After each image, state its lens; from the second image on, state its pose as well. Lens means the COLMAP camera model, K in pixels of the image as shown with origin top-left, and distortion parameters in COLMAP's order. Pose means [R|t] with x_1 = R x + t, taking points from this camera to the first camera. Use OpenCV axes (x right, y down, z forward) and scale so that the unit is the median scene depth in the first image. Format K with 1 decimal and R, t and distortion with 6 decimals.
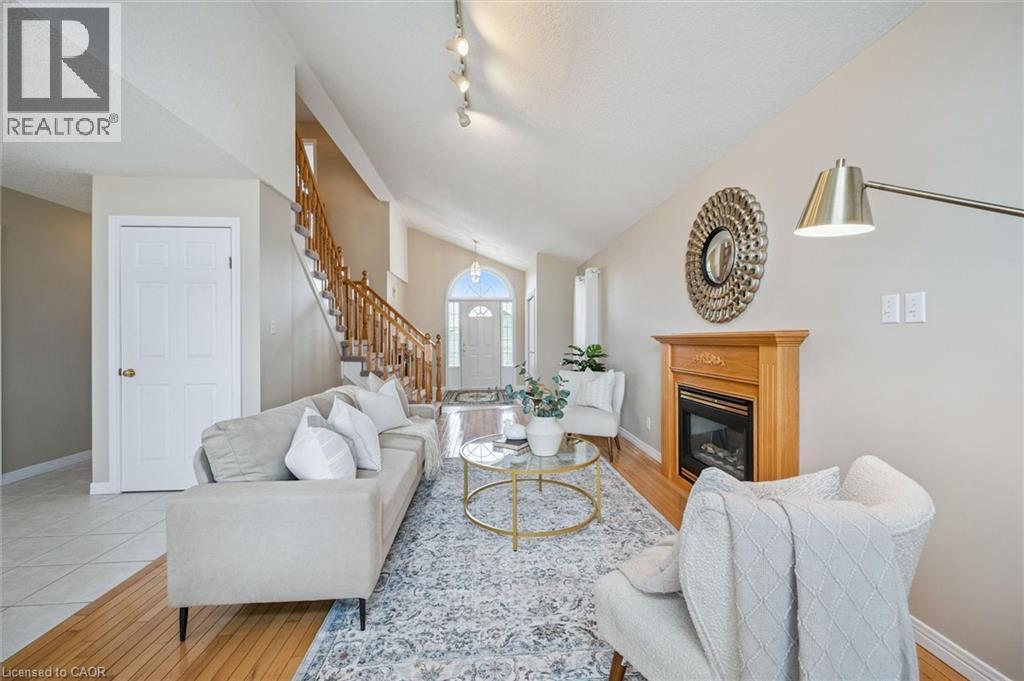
lens RADIAL K [[402.8, 0, 512.4], [0, 402.8, 343.0], [0, 0, 1]] dist [-0.000817, -0.000094]
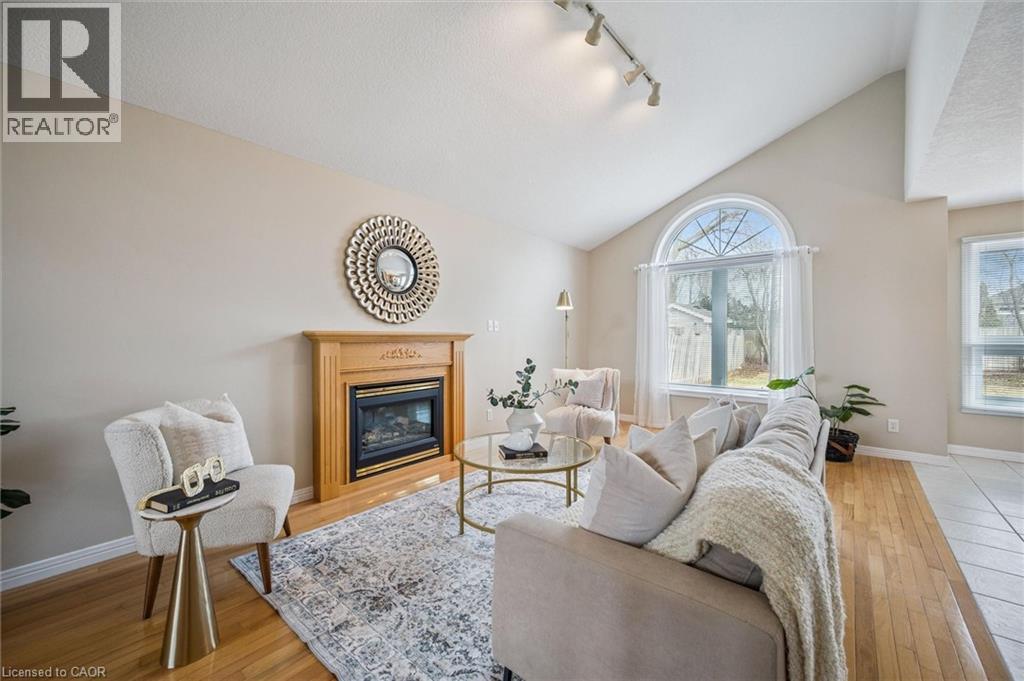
lens RADIAL K [[402.8, 0, 519.5], [0, 402.8, 336.3], [0, 0, 1]] dist [-0.000817, -0.000094]
pose [[-0.735818, 0.004102, 0.677167, -0.618420], [0.004116, 0.999990, -0.001585, -0.009572], [-0.677167, 0.001621, -0.735828, 1.734171]]
